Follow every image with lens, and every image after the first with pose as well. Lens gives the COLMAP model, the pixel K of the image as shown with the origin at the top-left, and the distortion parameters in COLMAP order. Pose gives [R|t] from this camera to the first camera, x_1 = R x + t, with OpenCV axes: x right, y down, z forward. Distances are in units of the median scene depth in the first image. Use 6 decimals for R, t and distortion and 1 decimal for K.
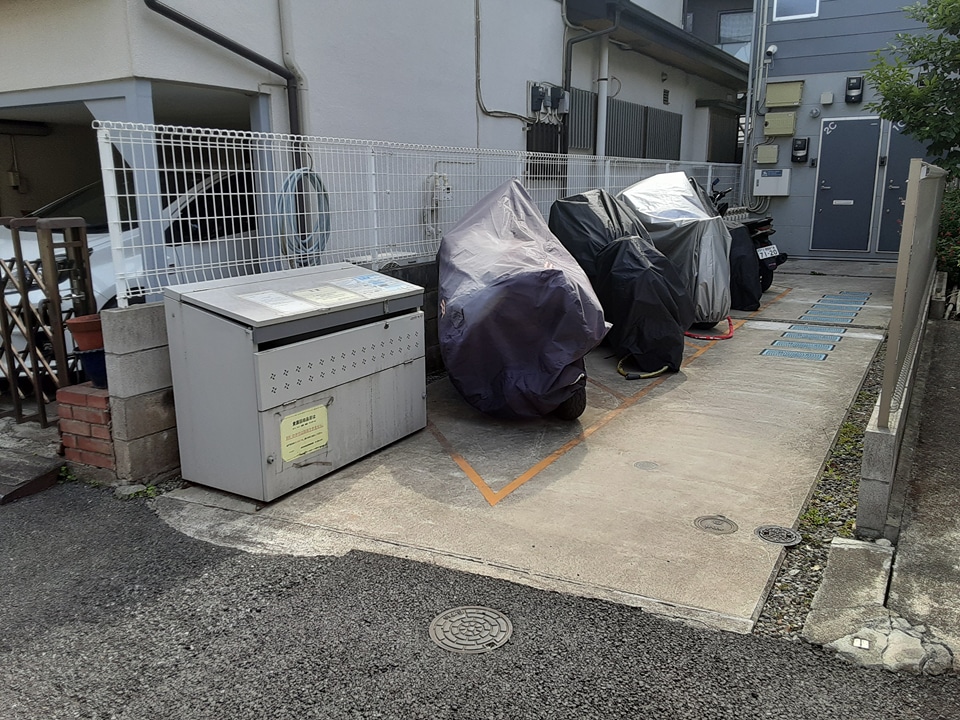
lens RADIAL K [[770.6, 0, 480.0], [0, 770.6, 360.0], [0, 0, 1]] dist [0.126913, -0.179504]
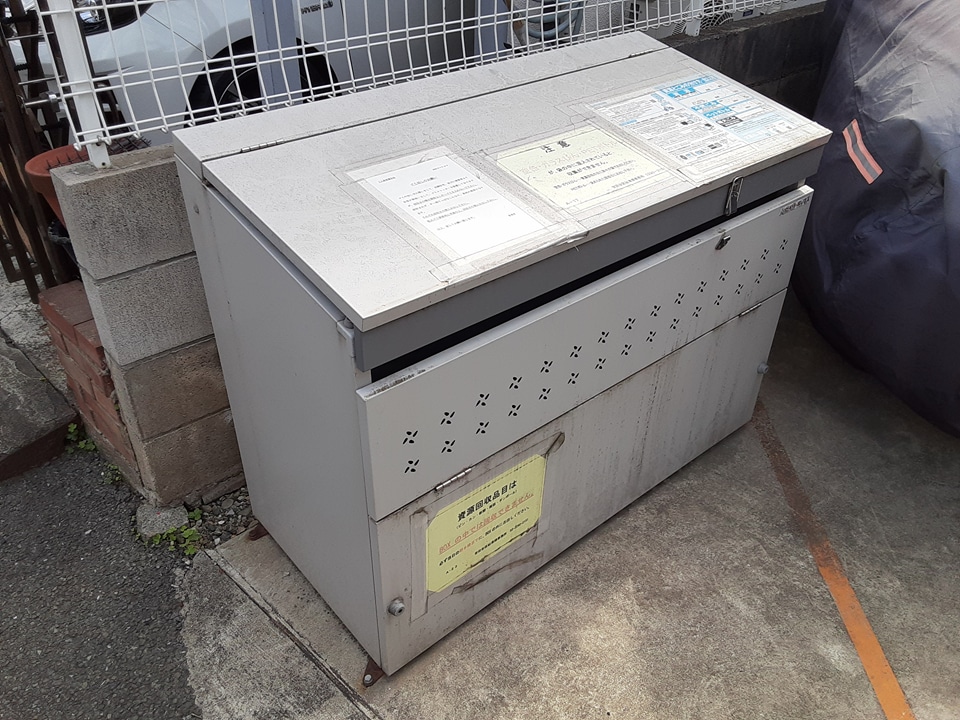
lens RADIAL K [[770.6, 0, 480.0], [0, 770.6, 360.0], [0, 0, 1]] dist [0.126913, -0.179504]
pose [[0.948344, 0.191914, -0.252612, -0.118920], [-0.086204, 0.922198, 0.376988, -0.122149], [0.305307, -0.335738, 0.891105, 0.554531]]
